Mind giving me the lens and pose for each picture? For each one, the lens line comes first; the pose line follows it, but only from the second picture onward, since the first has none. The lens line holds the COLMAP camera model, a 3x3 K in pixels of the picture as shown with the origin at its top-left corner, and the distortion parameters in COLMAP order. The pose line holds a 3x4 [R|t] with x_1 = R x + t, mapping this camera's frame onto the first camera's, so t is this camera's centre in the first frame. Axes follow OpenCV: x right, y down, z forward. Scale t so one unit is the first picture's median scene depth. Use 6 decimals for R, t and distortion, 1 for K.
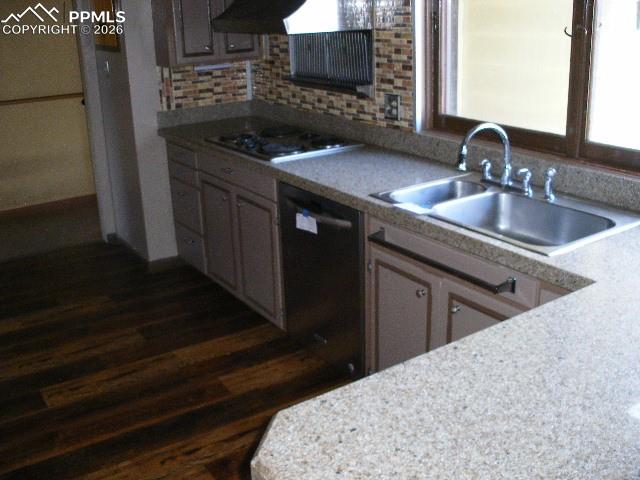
lens RADIAL K [[674.9, 0, 319.4], [0, 674.9, 237.6], [0, 0, 1]] dist [-0.207279, 0.183693]
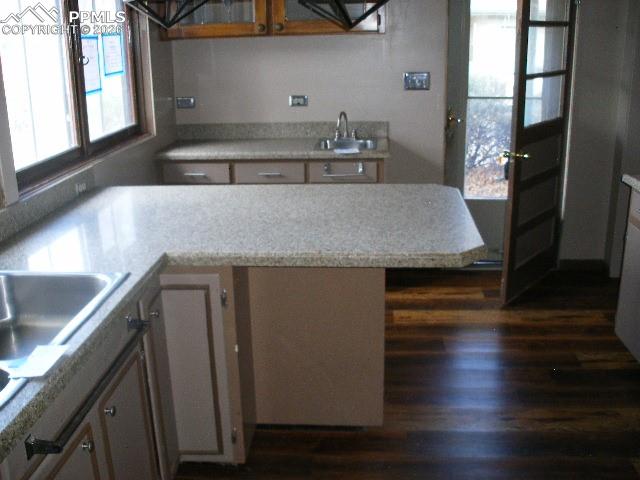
lens RADIAL K [[674.9, 0, 319.4], [0, 674.9, 237.6], [0, 0, 1]] dist [-0.207279, 0.183693]
pose [[-0.786158, -0.140513, 0.601841, -0.311465], [0.241540, 0.826503, 0.508479, -0.287273], [-0.568871, 0.545114, -0.615822, 0.849733]]
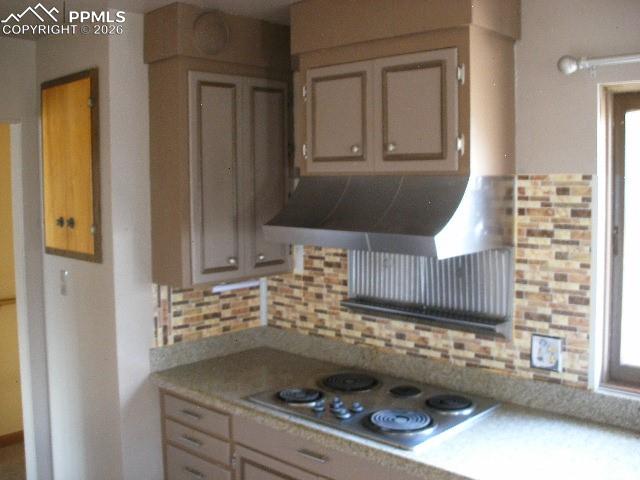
lens RADIAL K [[674.9, 0, 319.4], [0, 674.9, 237.6], [0, 0, 1]] dist [-0.207279, 0.183693]
pose [[0.974242, 0.007241, 0.225388, -0.292041], [0.051322, 0.966136, -0.252880, -0.150508], [-0.219586, 0.257933, 0.940879, 0.359375]]
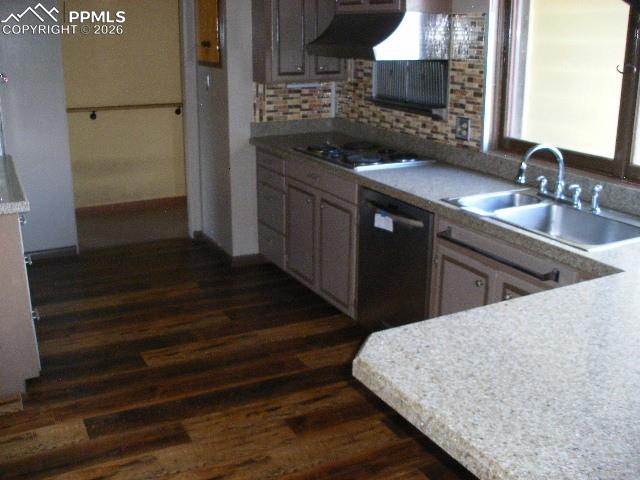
lens RADIAL K [[674.9, 0, 319.4], [0, 674.9, 237.6], [0, 0, 1]] dist [-0.207279, 0.183693]
pose [[0.994122, 0.064094, -0.087254, -0.022705], [-0.067338, 0.997125, -0.034754, 0.045022], [0.084775, 0.040425, 0.995580, -0.138535]]
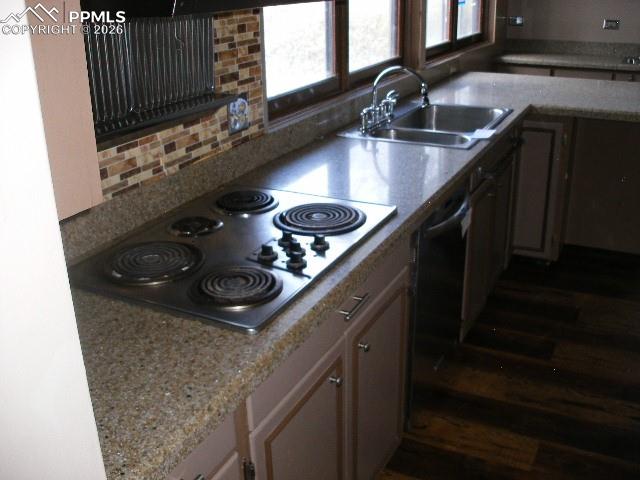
lens RADIAL K [[674.9, 0, 319.4], [0, 674.9, 237.6], [0, 0, 1]] dist [-0.207279, 0.183693]
pose [[-0.490087, -0.288827, 0.822431, -0.522371], [0.318273, 0.819073, 0.477307, -0.390866], [-0.811491, 0.495679, -0.309491, 1.213197]]
